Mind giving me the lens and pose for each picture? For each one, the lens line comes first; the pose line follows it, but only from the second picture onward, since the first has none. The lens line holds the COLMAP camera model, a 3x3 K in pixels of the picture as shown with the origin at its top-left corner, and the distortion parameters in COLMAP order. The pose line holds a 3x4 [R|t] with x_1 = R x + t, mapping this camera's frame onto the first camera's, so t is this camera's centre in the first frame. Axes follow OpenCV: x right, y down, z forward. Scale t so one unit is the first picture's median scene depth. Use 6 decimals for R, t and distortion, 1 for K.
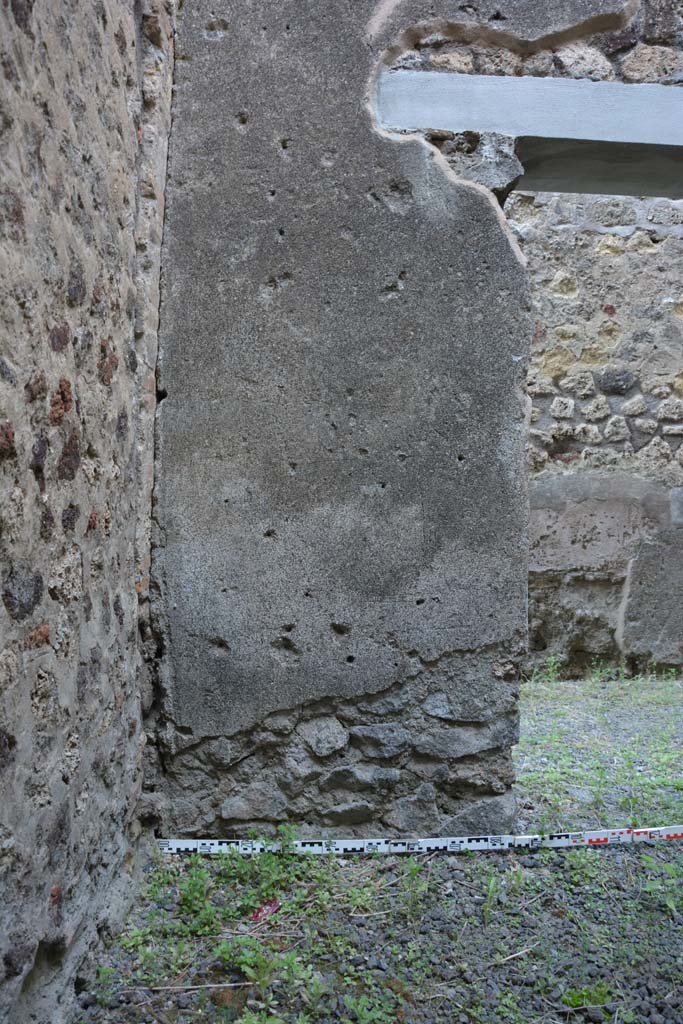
lens RADIAL K [[796.3, 0, 345.6], [0, 796.3, 509.7], [0, 0, 1]] dist [-0.160843, 0.116963]
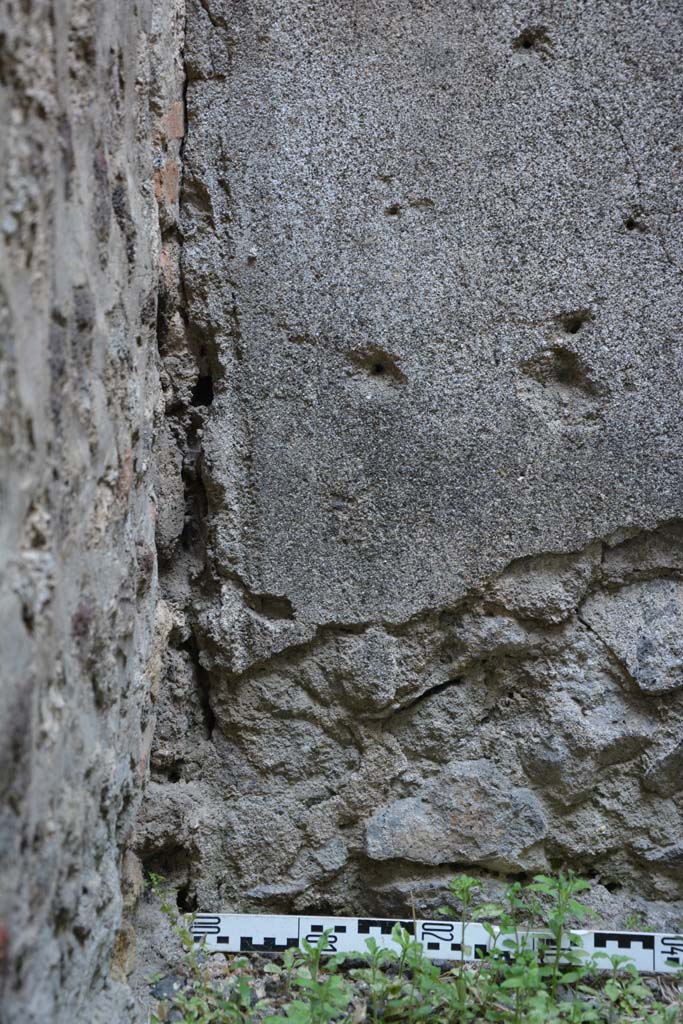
lens RADIAL K [[2105.4, 0, 342.0], [0, 2105.4, 513.7], [0, 0, 1]] dist [0.399326, 0.000000]
pose [[0.995986, 0.025696, -0.085745, -0.090634], [-0.014392, 0.991417, 0.129941, 0.112142], [0.088348, -0.128186, 0.987807, 0.047980]]
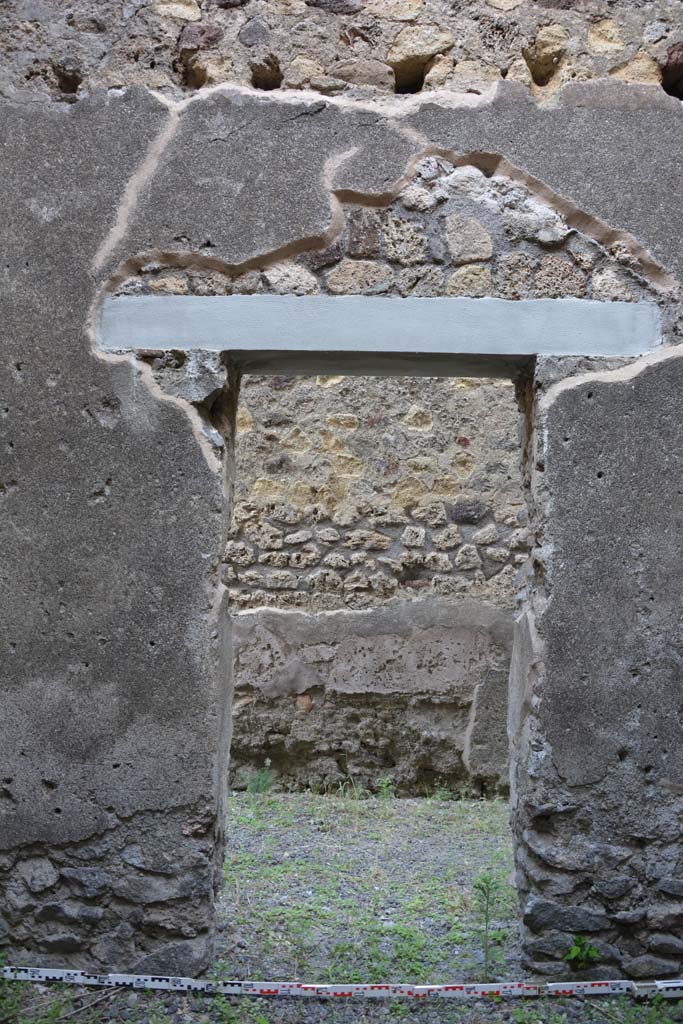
lens RADIAL K [[796.3, 0, 337.0], [0, 796.3, 512.0], [0, 0, 1]] dist [-0.160843, 0.116963]
pose [[0.996018, 0.017241, -0.087466, 0.508206], [-0.021737, 0.998477, -0.050707, -0.203824], [0.086459, 0.052407, 0.994876, -0.116725]]
